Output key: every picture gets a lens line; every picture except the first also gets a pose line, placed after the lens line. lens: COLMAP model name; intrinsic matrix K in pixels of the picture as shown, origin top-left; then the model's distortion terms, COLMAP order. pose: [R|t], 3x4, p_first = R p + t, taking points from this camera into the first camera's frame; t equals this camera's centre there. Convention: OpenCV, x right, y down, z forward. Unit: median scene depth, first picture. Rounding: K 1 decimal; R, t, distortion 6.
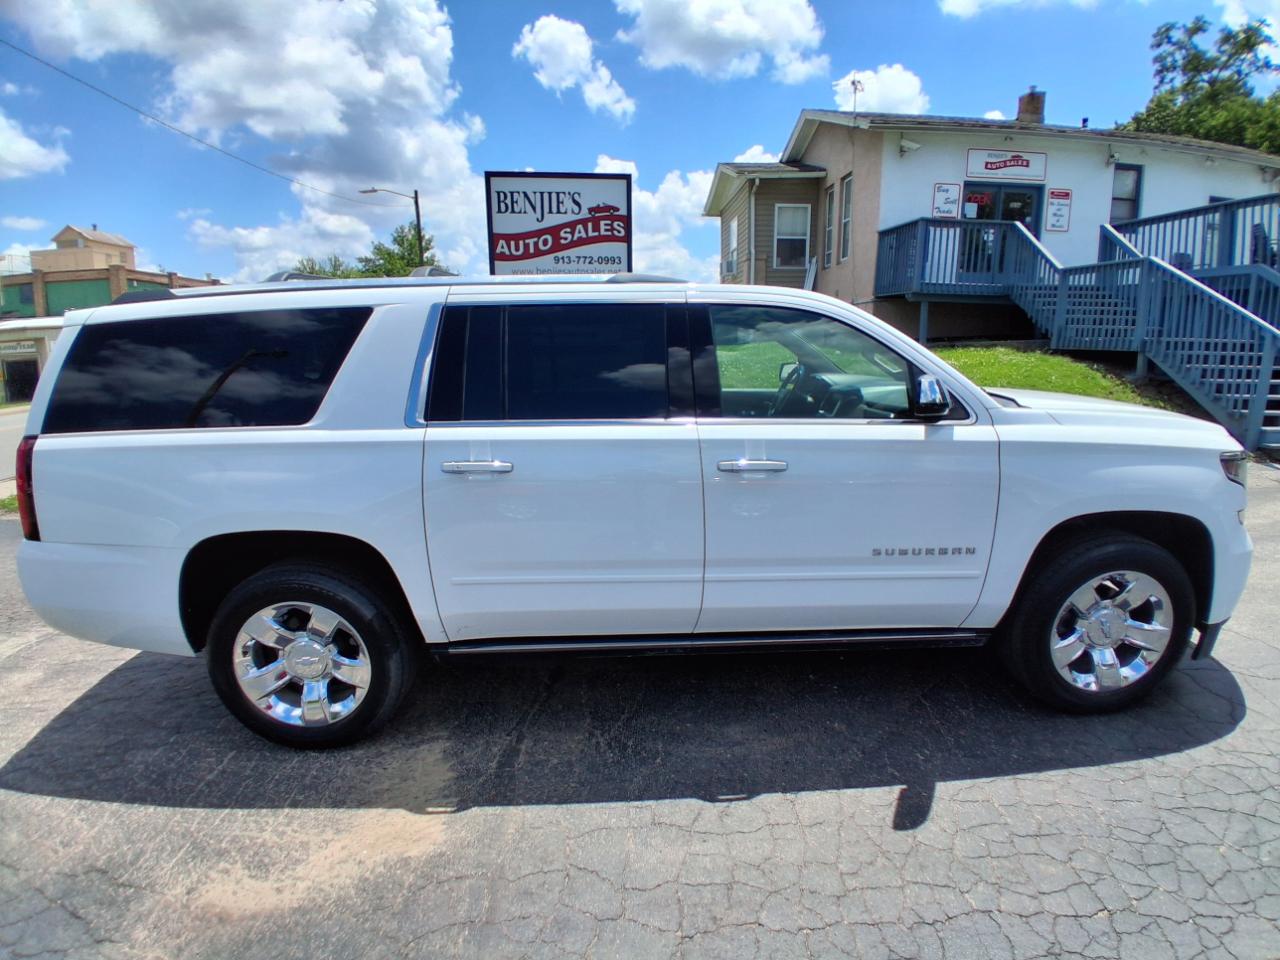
lens RADIAL K [[634.0, 0, 638.3], [0, 634.0, 481.4], [0, 0, 1]] dist [-0.001670, -0.041570]
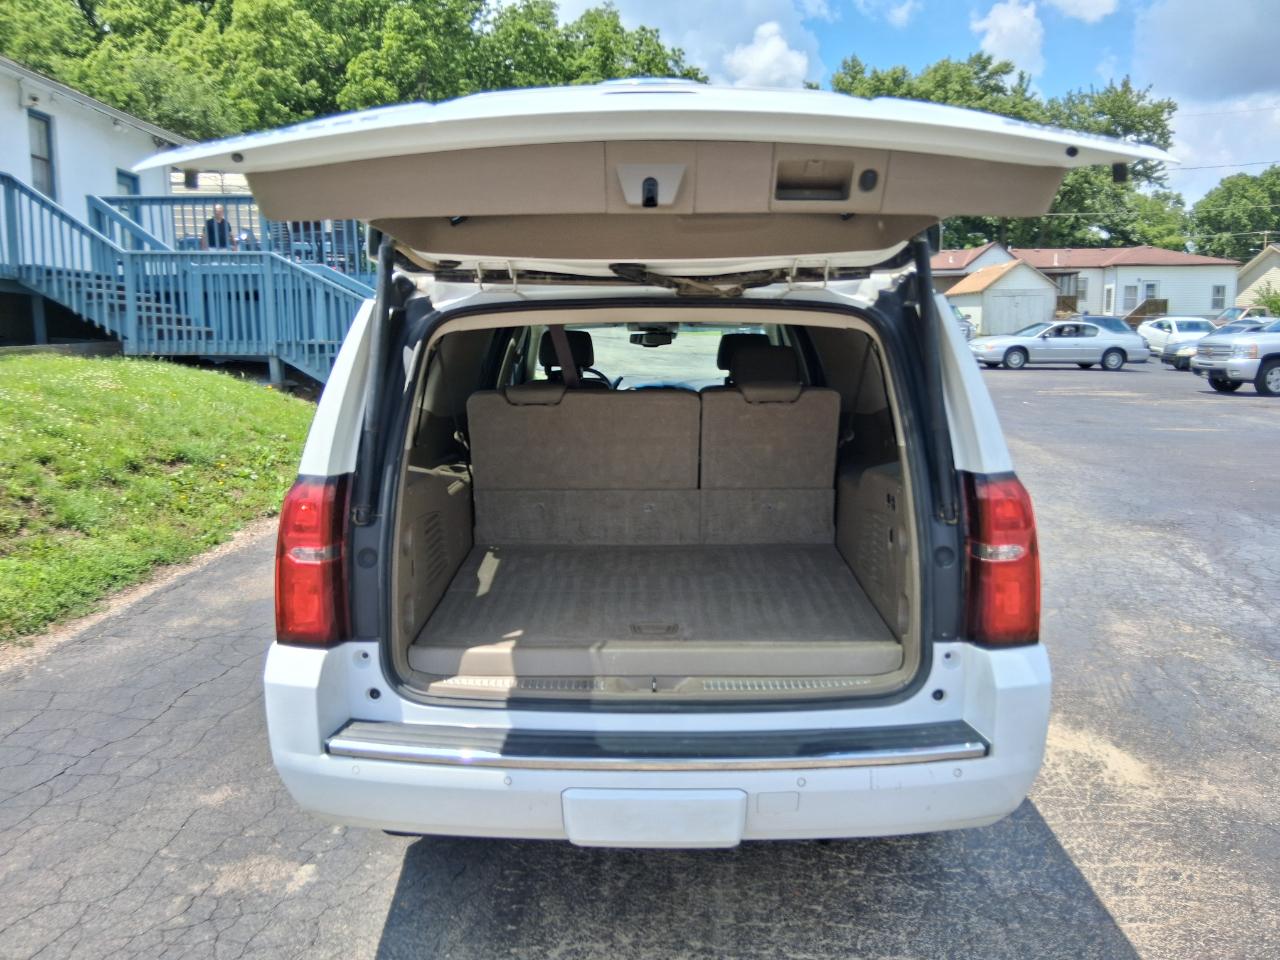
lens RADIAL K [[970.5, 0, 640.0], [0, 970.5, 480.0], [0, 0, 1]] dist [0.081560, -0.126308]
pose [[0.069645, -0.127527, 0.989387, -0.406343], [0.216988, 0.969985, 0.109752, -0.048158], [-0.973687, 0.207041, 0.095226, 0.252299]]
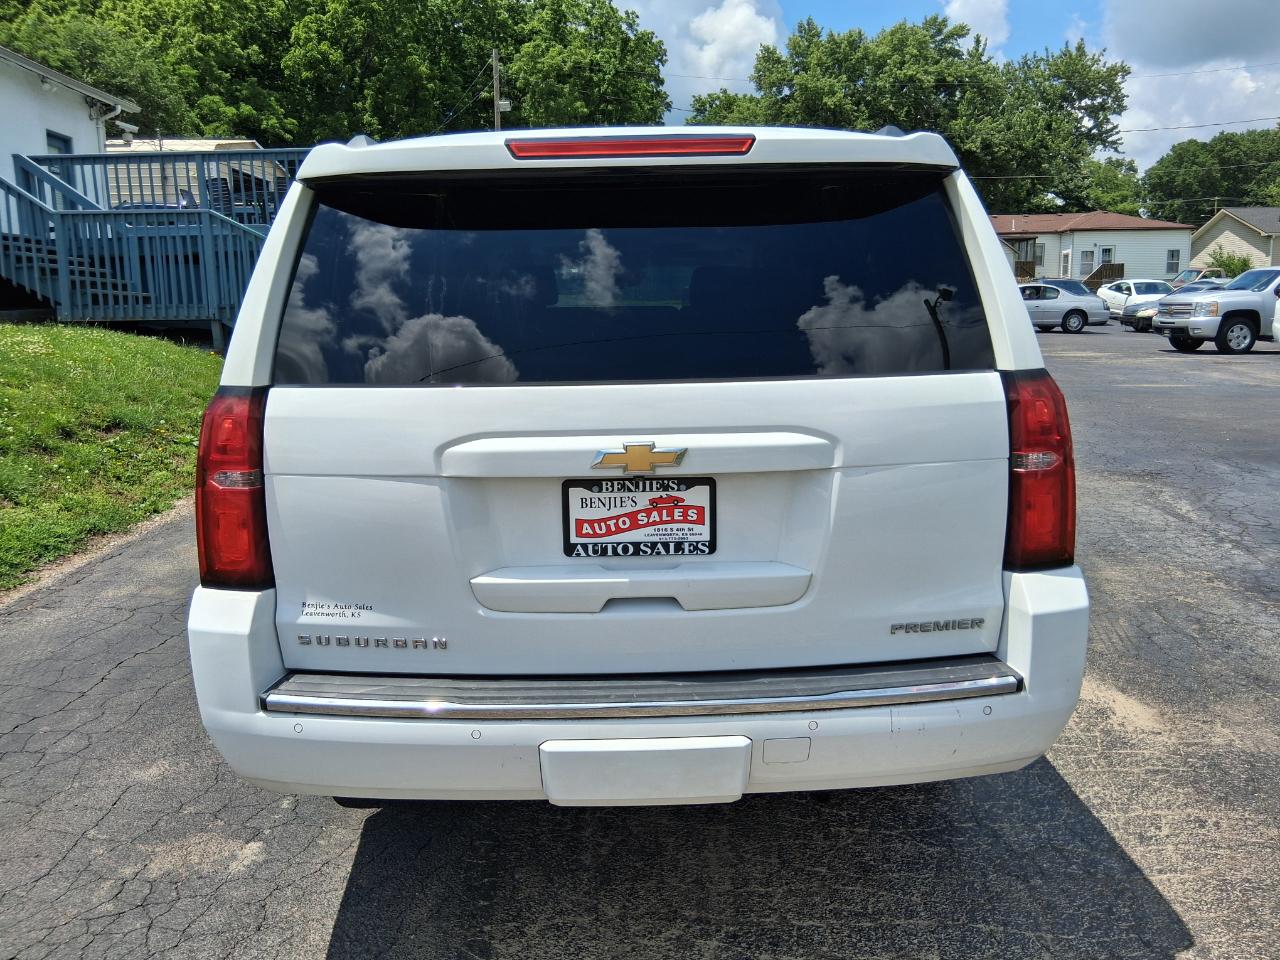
lens RADIAL K [[977.9, 0, 636.1], [0, 977.9, 478.8], [0, 0, 1]] dist [0.081318, -0.135476]
pose [[0.031775, -0.152401, 0.987808, -0.385095], [0.231041, 0.962660, 0.141089, -0.035664], [-0.972425, 0.223741, 0.065800, 0.260327]]
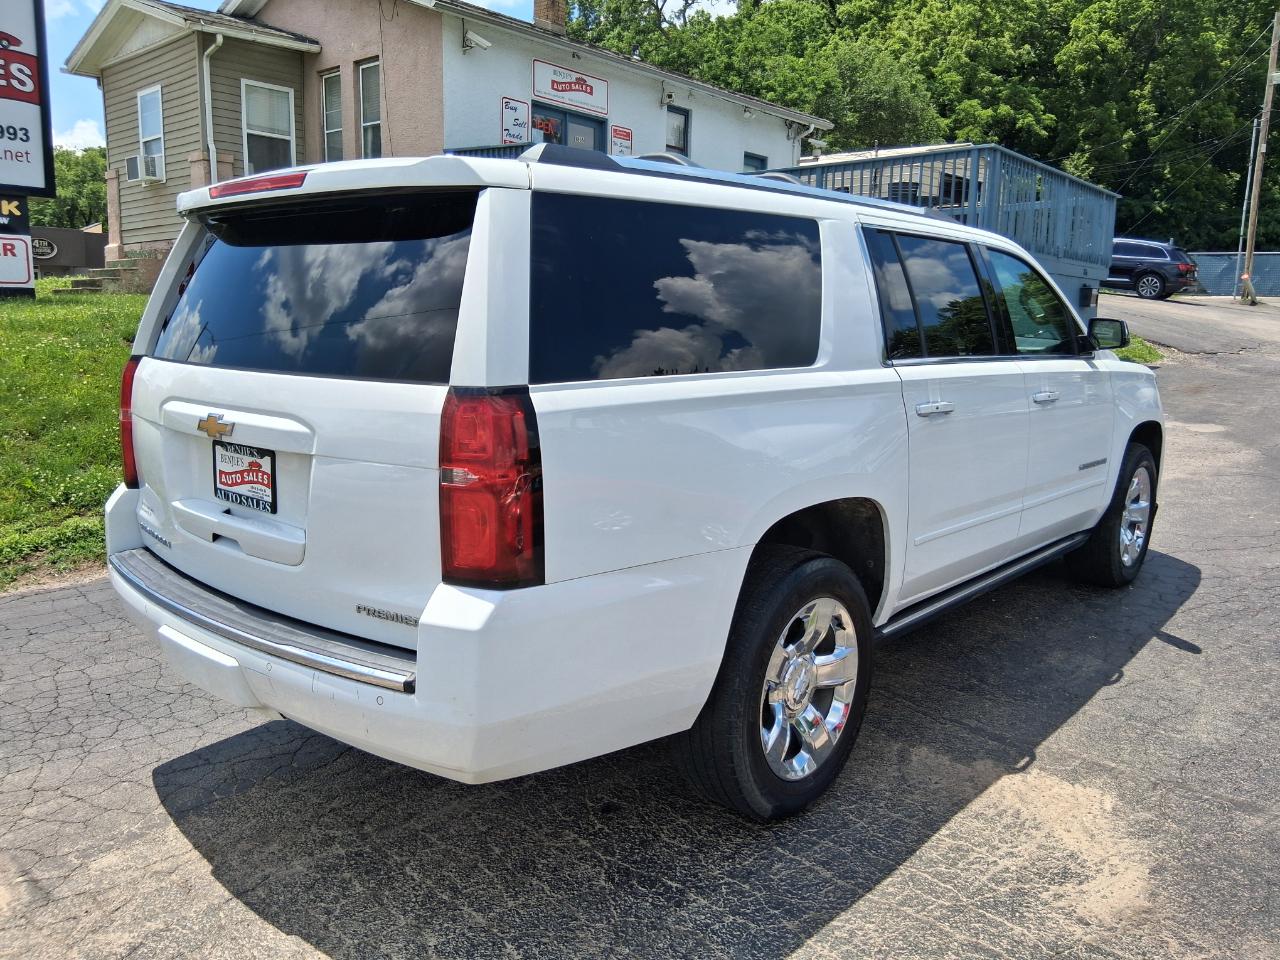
lens RADIAL K [[977.9, 0, 636.1], [0, 977.9, 478.8], [0, 0, 1]] dist [0.081318, -0.135476]
pose [[0.697642, -0.092935, 0.710393, -0.317751], [0.124760, 0.992160, 0.007276, 0.002085], [-0.705500, 0.083552, 0.703767, 0.071994]]
